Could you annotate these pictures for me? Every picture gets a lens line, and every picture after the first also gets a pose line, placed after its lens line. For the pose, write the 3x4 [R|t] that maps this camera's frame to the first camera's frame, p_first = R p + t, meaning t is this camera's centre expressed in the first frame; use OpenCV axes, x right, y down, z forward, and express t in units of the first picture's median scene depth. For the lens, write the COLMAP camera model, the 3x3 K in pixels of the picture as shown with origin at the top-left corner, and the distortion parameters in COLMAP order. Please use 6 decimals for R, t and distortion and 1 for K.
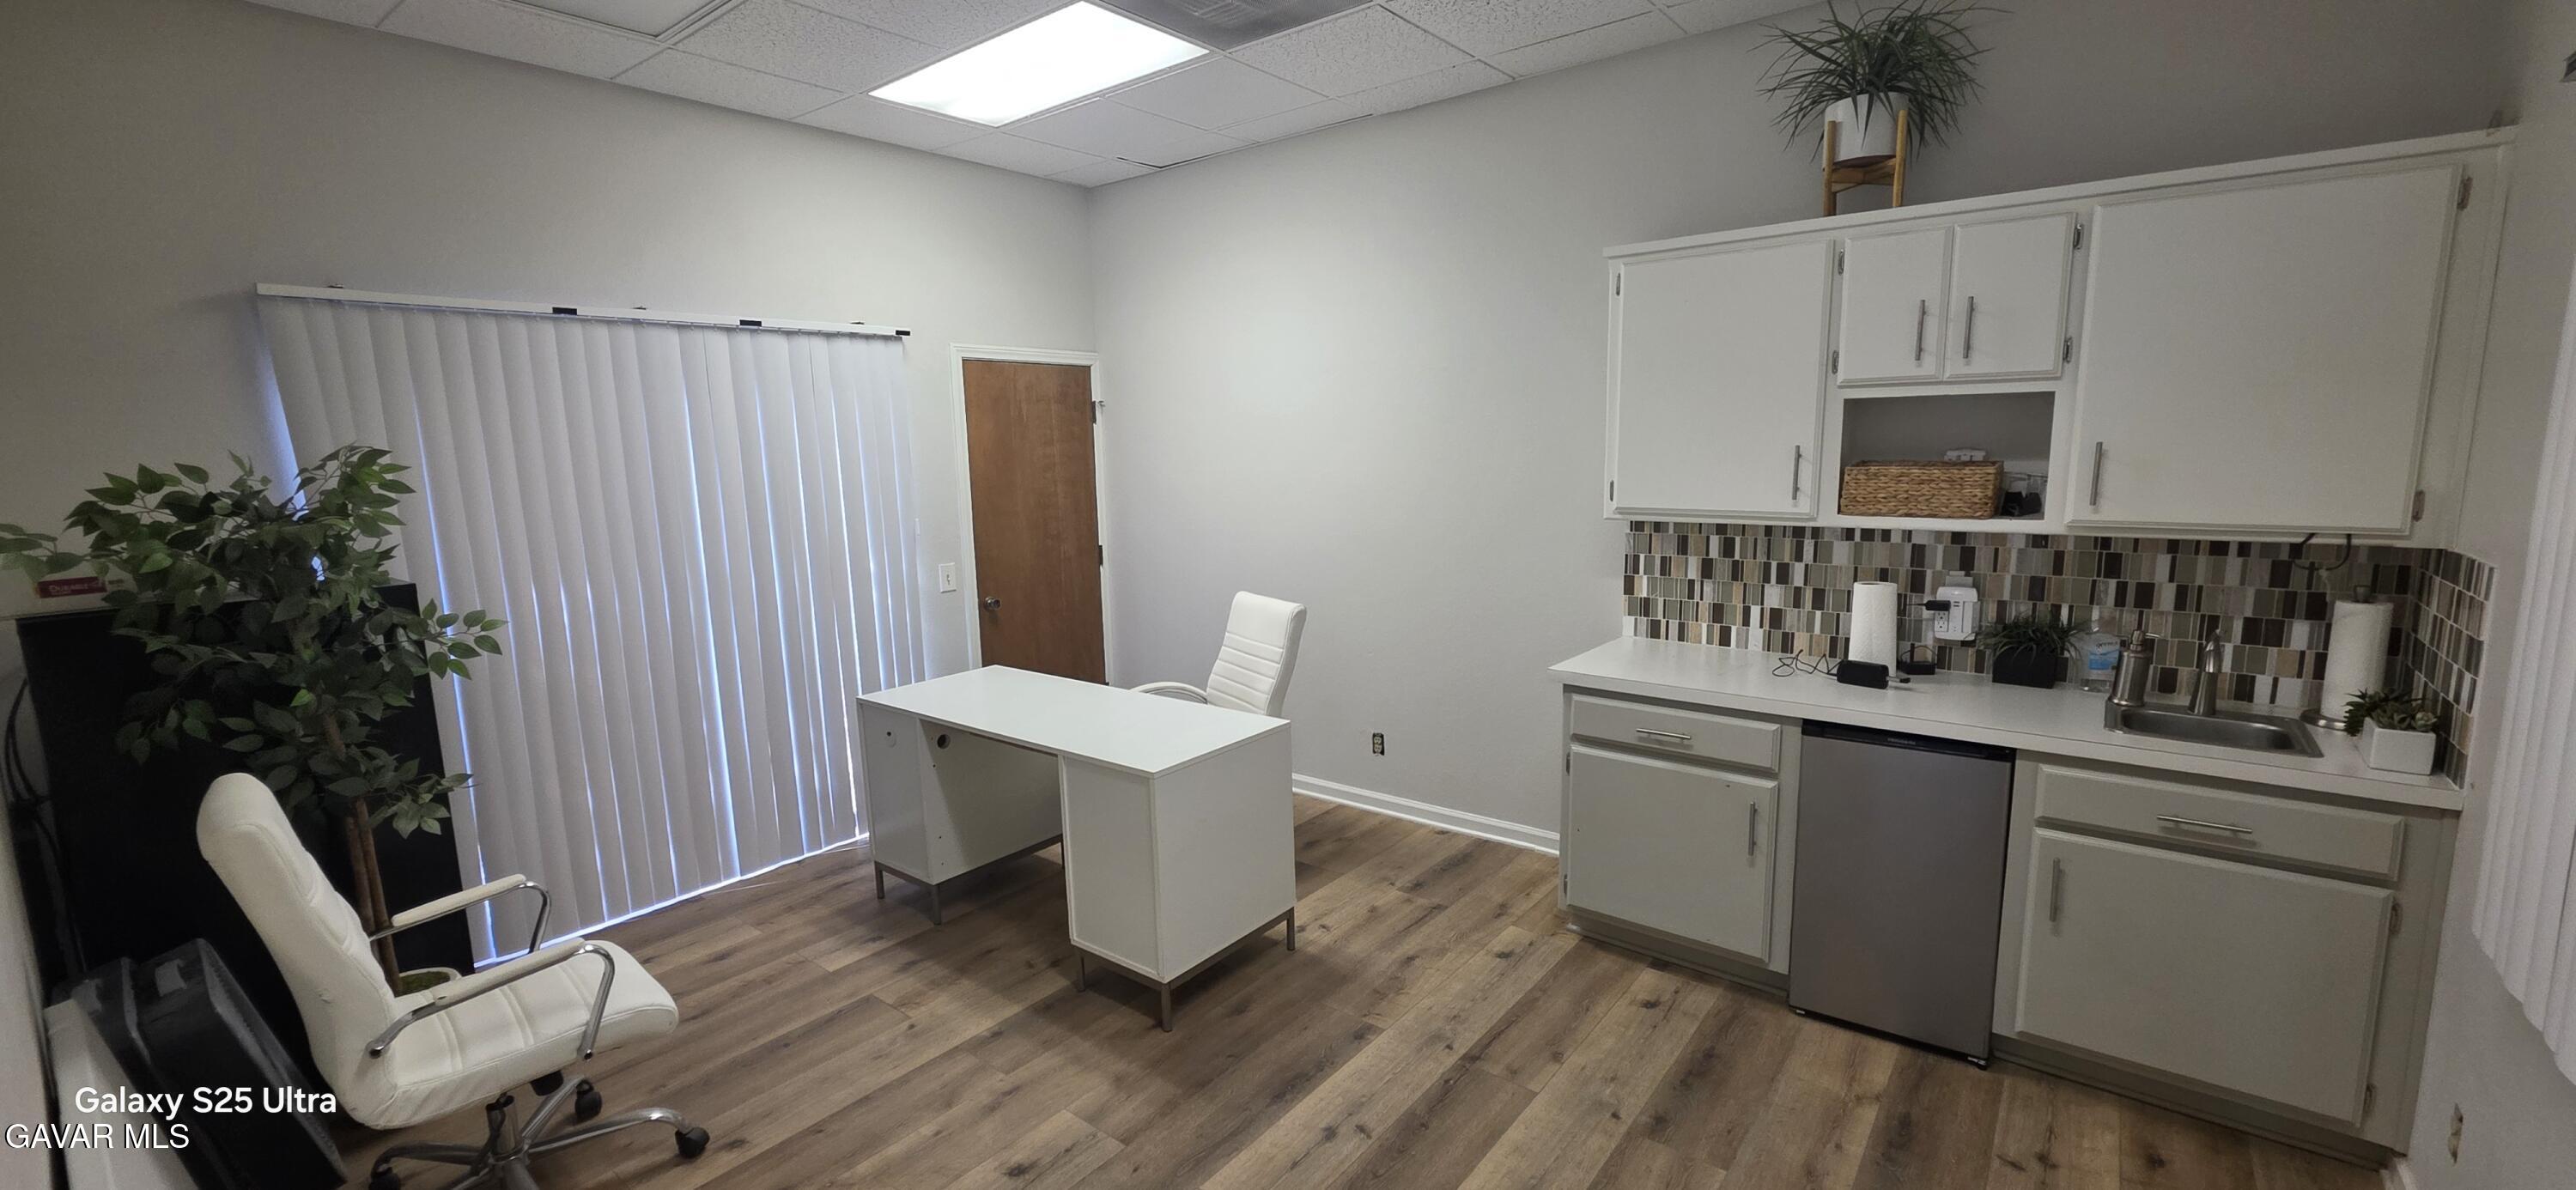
lens RADIAL K [[1035.8, 0, 1293.2], [0, 1035.8, 596.4], [0, 0, 1]] dist [-0.001576, -0.000086]
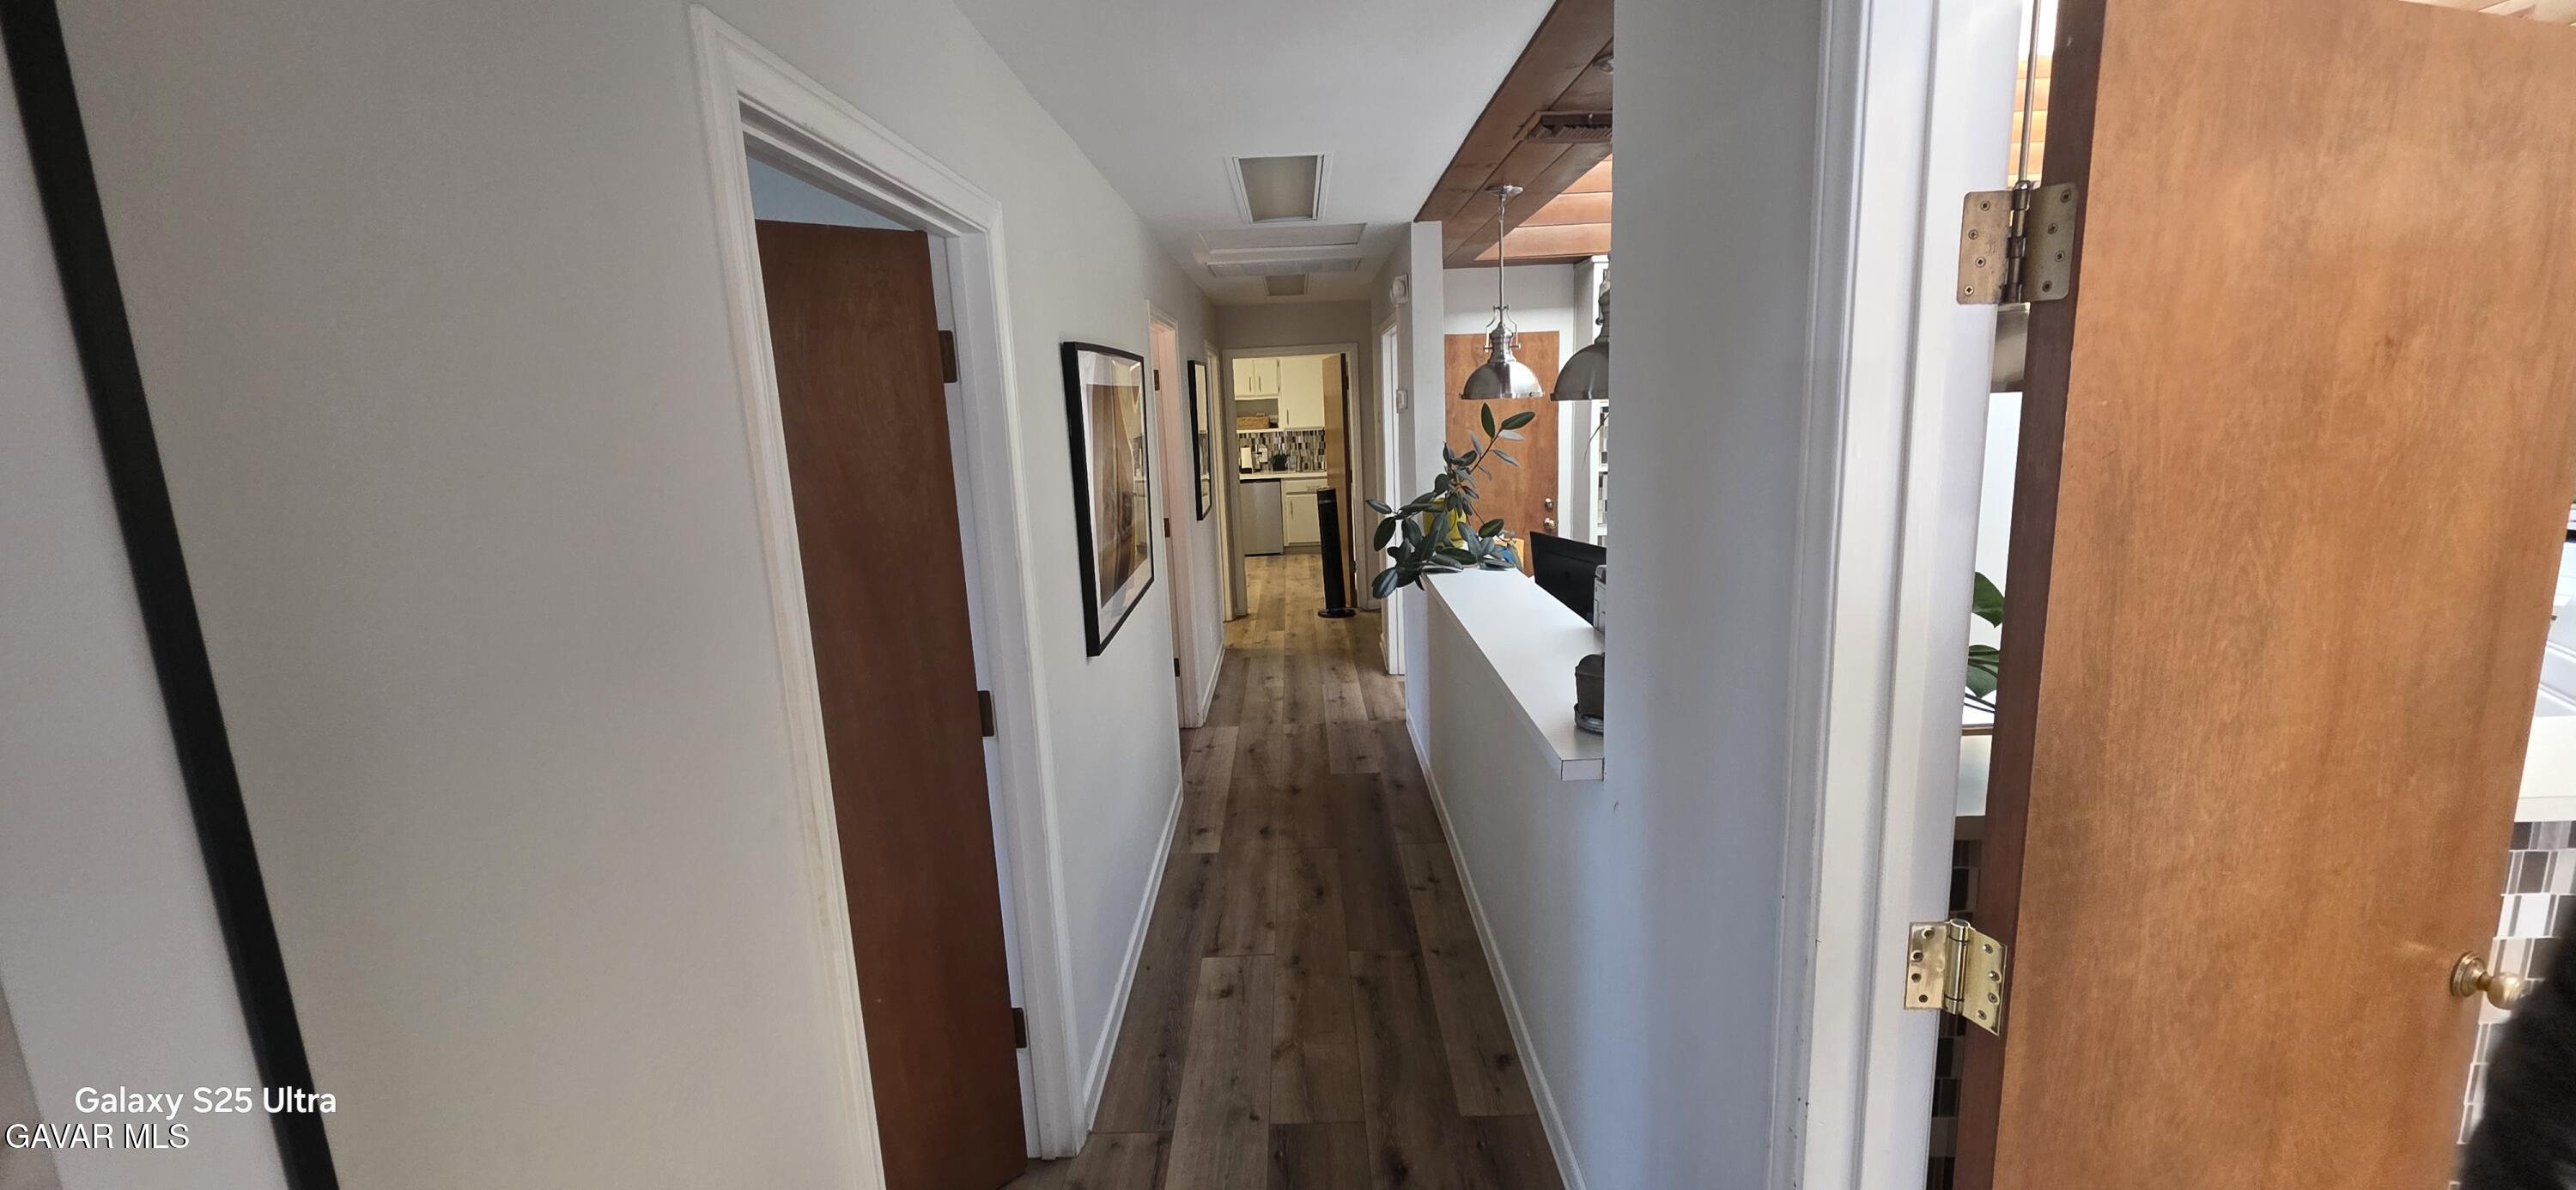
lens RADIAL K [[1035.8, 0, 1287.8], [0, 1035.8, 593.8], [0, 0, 1]] dist [-0.001576, -0.000086]
pose [[0.783969, -0.124701, 0.608147, -1.913562], [0.118718, 0.991653, 0.050298, 0.387676], [-0.609343, 0.032766, 0.792229, -2.364617]]
